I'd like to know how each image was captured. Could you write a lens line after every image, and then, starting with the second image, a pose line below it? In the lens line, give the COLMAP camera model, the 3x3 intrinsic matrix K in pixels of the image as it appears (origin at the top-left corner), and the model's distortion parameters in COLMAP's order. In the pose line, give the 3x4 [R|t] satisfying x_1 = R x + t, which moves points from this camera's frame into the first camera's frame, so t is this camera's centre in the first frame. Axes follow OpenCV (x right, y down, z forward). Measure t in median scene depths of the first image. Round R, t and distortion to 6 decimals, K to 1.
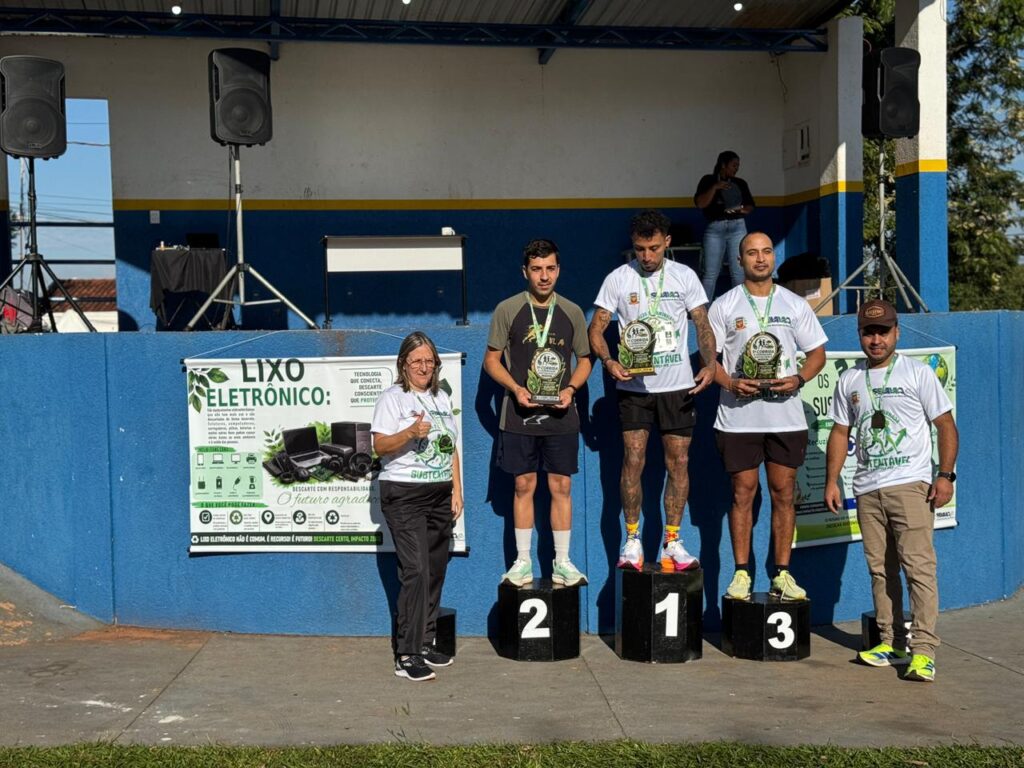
lens RADIAL K [[1285.2, 0, 523.1], [0, 1285.2, 383.2], [0, 0, 1]] dist [0.198983, -0.447541]
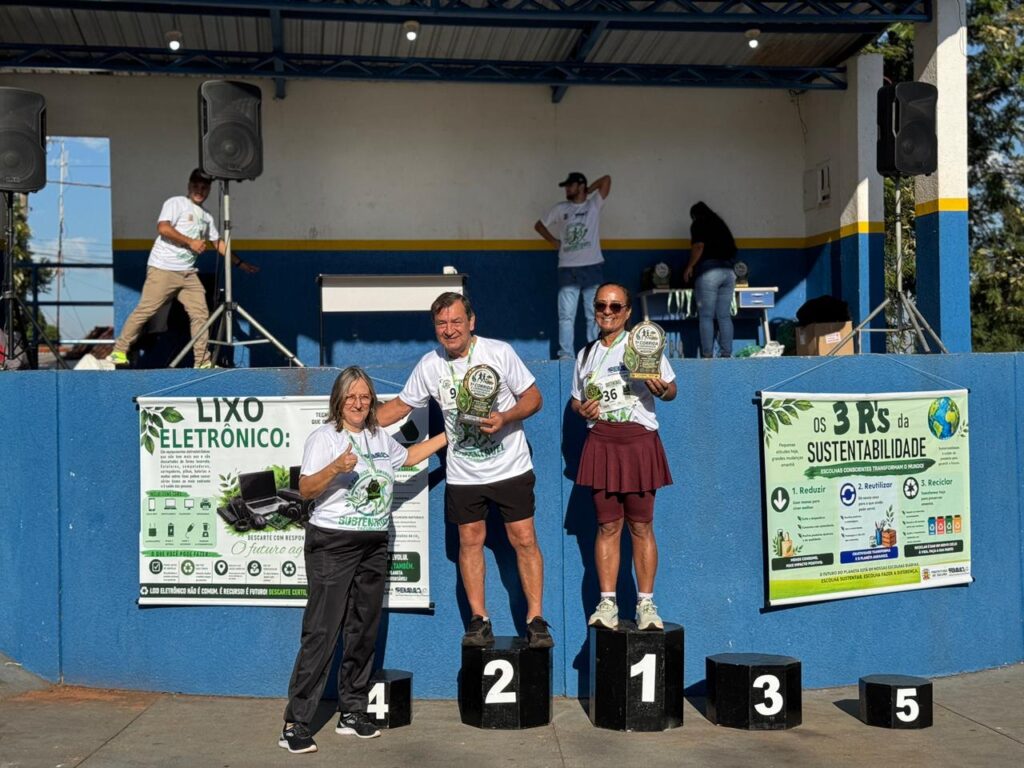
lens RADIAL K [[1287.0, 0, 547.5], [0, 1287.0, 374.7], [0, 0, 1]] dist [0.196896, -0.383024]
pose [[0.999850, 0.004022, -0.016840, 0.049401], [-0.004760, 0.999019, -0.044022, 0.004354], [0.016647, 0.044096, 0.998889, 0.059668]]
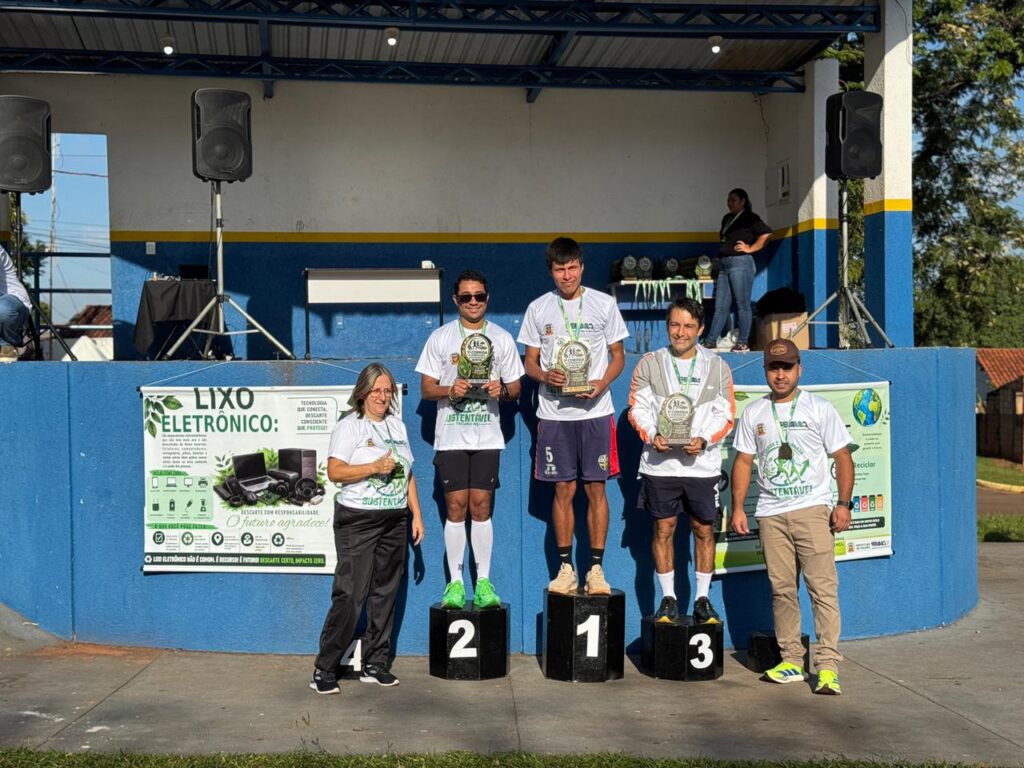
lens RADIAL K [[1281.0, 0, 533.7], [0, 1281.0, 383.1], [0, 0, 1]] dist [0.205466, -0.450799]
pose [[0.999821, 0.008681, -0.016797, 0.070607], [-0.009042, 0.999728, -0.021513, -0.002147], [0.016605, 0.021661, 0.999627, -0.040587]]
